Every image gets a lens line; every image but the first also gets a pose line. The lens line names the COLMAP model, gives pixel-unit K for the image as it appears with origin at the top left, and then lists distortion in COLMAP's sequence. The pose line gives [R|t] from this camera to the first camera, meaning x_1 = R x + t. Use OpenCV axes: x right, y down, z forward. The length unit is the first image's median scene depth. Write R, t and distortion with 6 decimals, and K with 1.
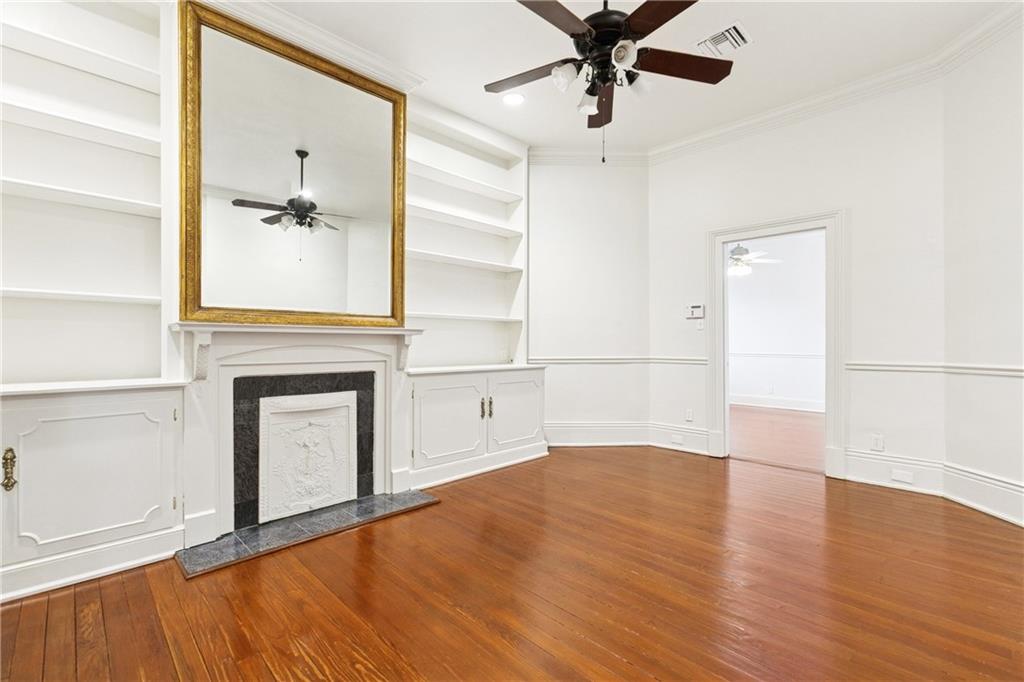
lens RADIAL K [[457.0, 0, 517.8], [0, 457.0, 343.8], [0, 0, 1]] dist [-0.004347, 0.002382]
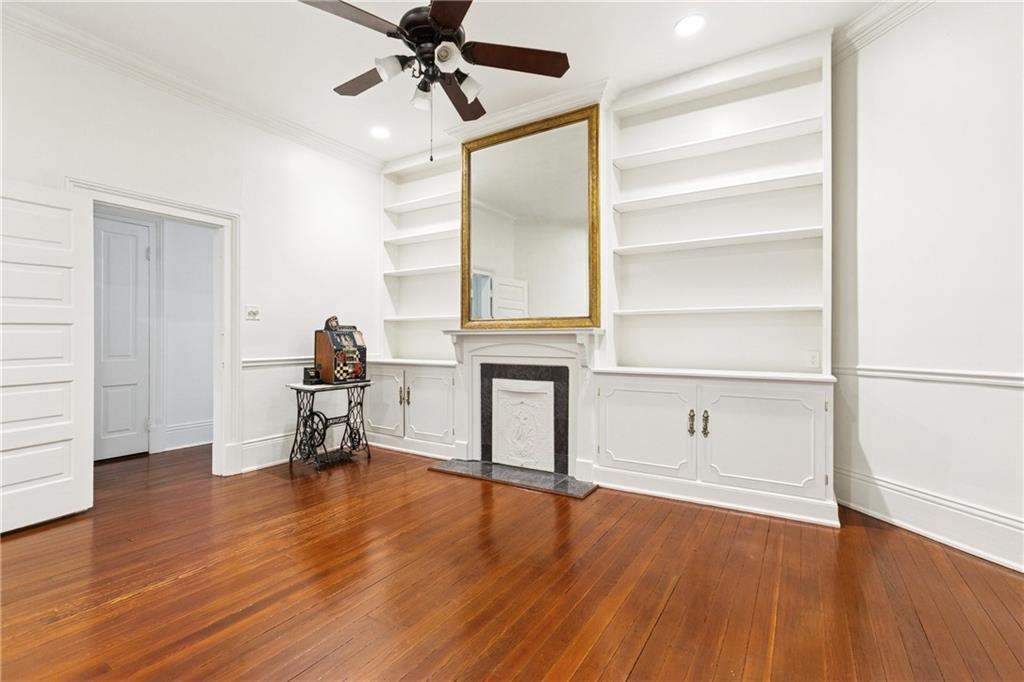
lens RADIAL K [[457.0, 0, 515.4], [0, 457.0, 341.3], [0, 0, 1]] dist [-0.004347, 0.002382]
pose [[0.222747, -0.003683, -0.974869, 0.836360], [-0.004311, 0.999979, -0.004763, 0.003301], [0.974867, 0.005264, 0.222727, 0.673193]]
